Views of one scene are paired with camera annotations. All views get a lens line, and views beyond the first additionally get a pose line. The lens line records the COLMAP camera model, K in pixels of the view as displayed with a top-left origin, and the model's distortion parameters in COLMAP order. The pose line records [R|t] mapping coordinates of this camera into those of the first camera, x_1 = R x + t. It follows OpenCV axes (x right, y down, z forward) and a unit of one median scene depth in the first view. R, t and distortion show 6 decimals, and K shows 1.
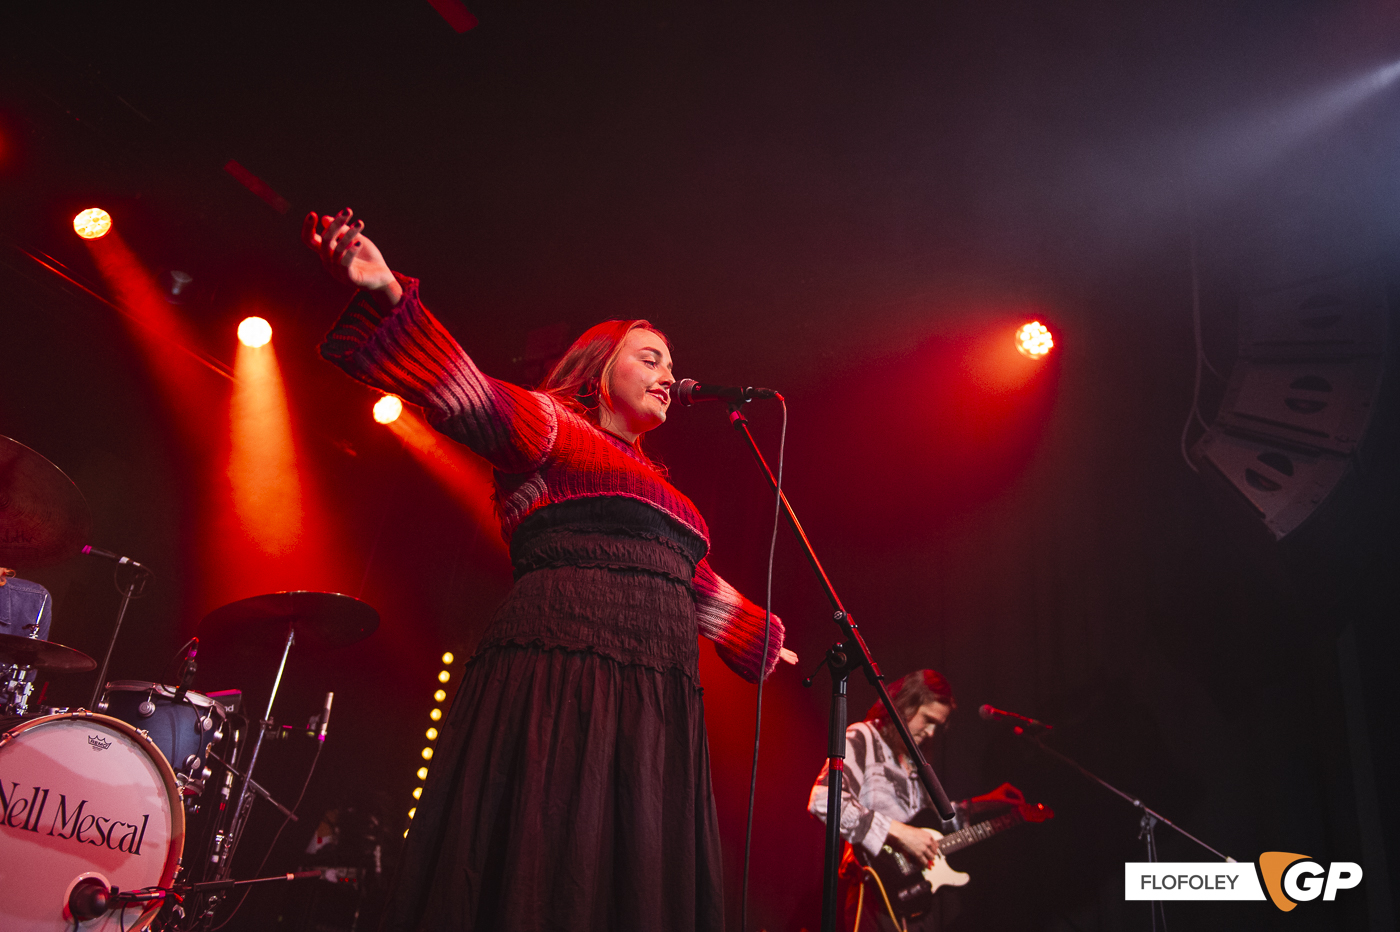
lens RADIAL K [[1262.2, 0, 700.0], [0, 1262.2, 466.0], [0, 0, 1]] dist [-0.002982, 0.003796]
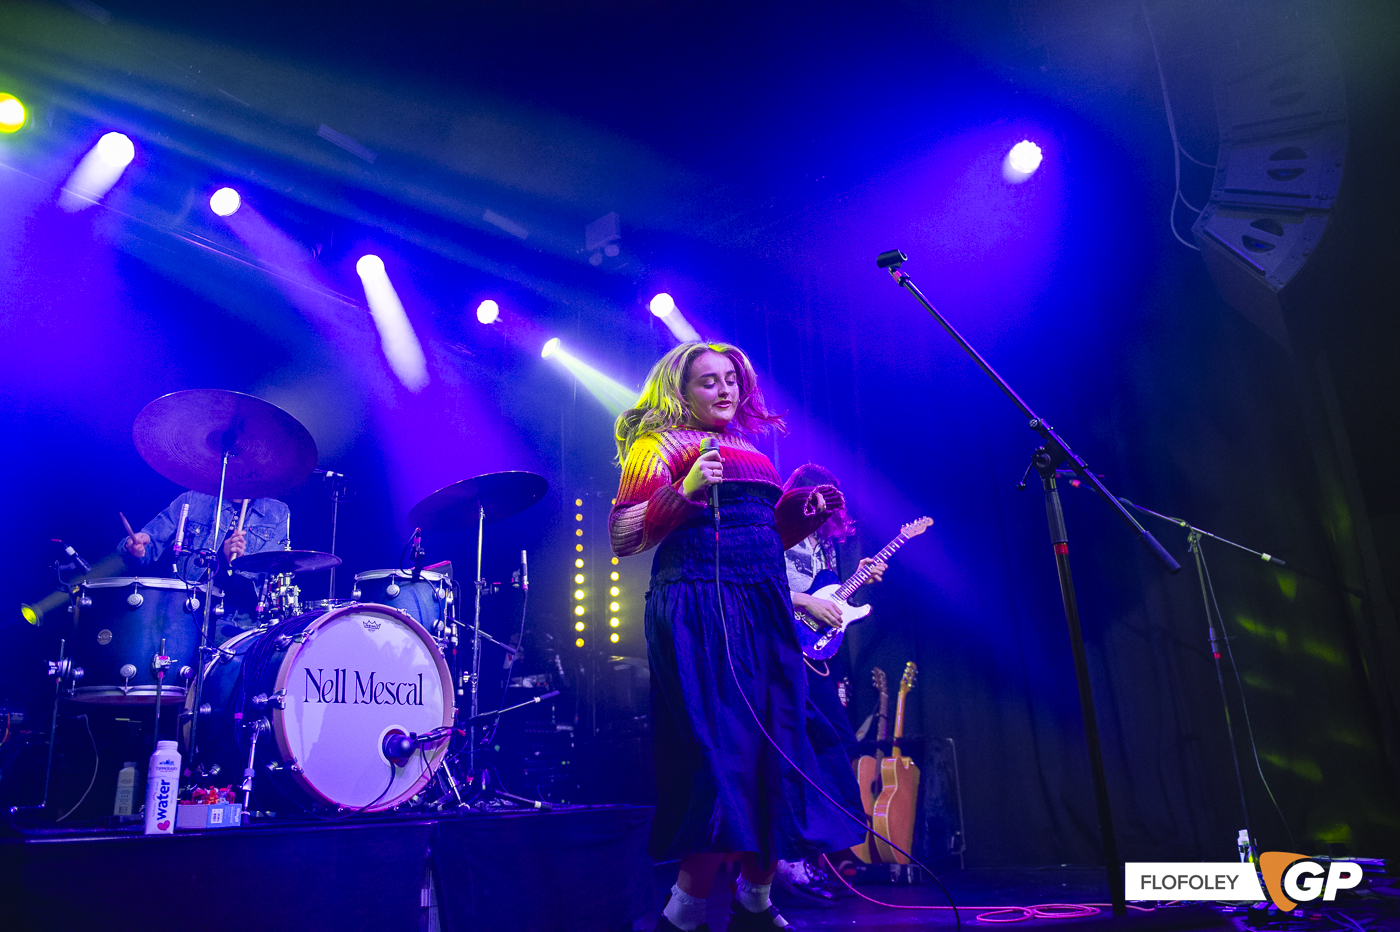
lens RADIAL K [[995.4, 0, 692.2], [0, 995.4, 487.7], [0, 0, 1]] dist [-0.051481, -0.002417]
pose [[0.984695, -0.172302, -0.026230, -0.109681], [0.174237, 0.969601, 0.171801, -0.018710], [-0.004169, -0.173742, 0.984782, 0.069400]]
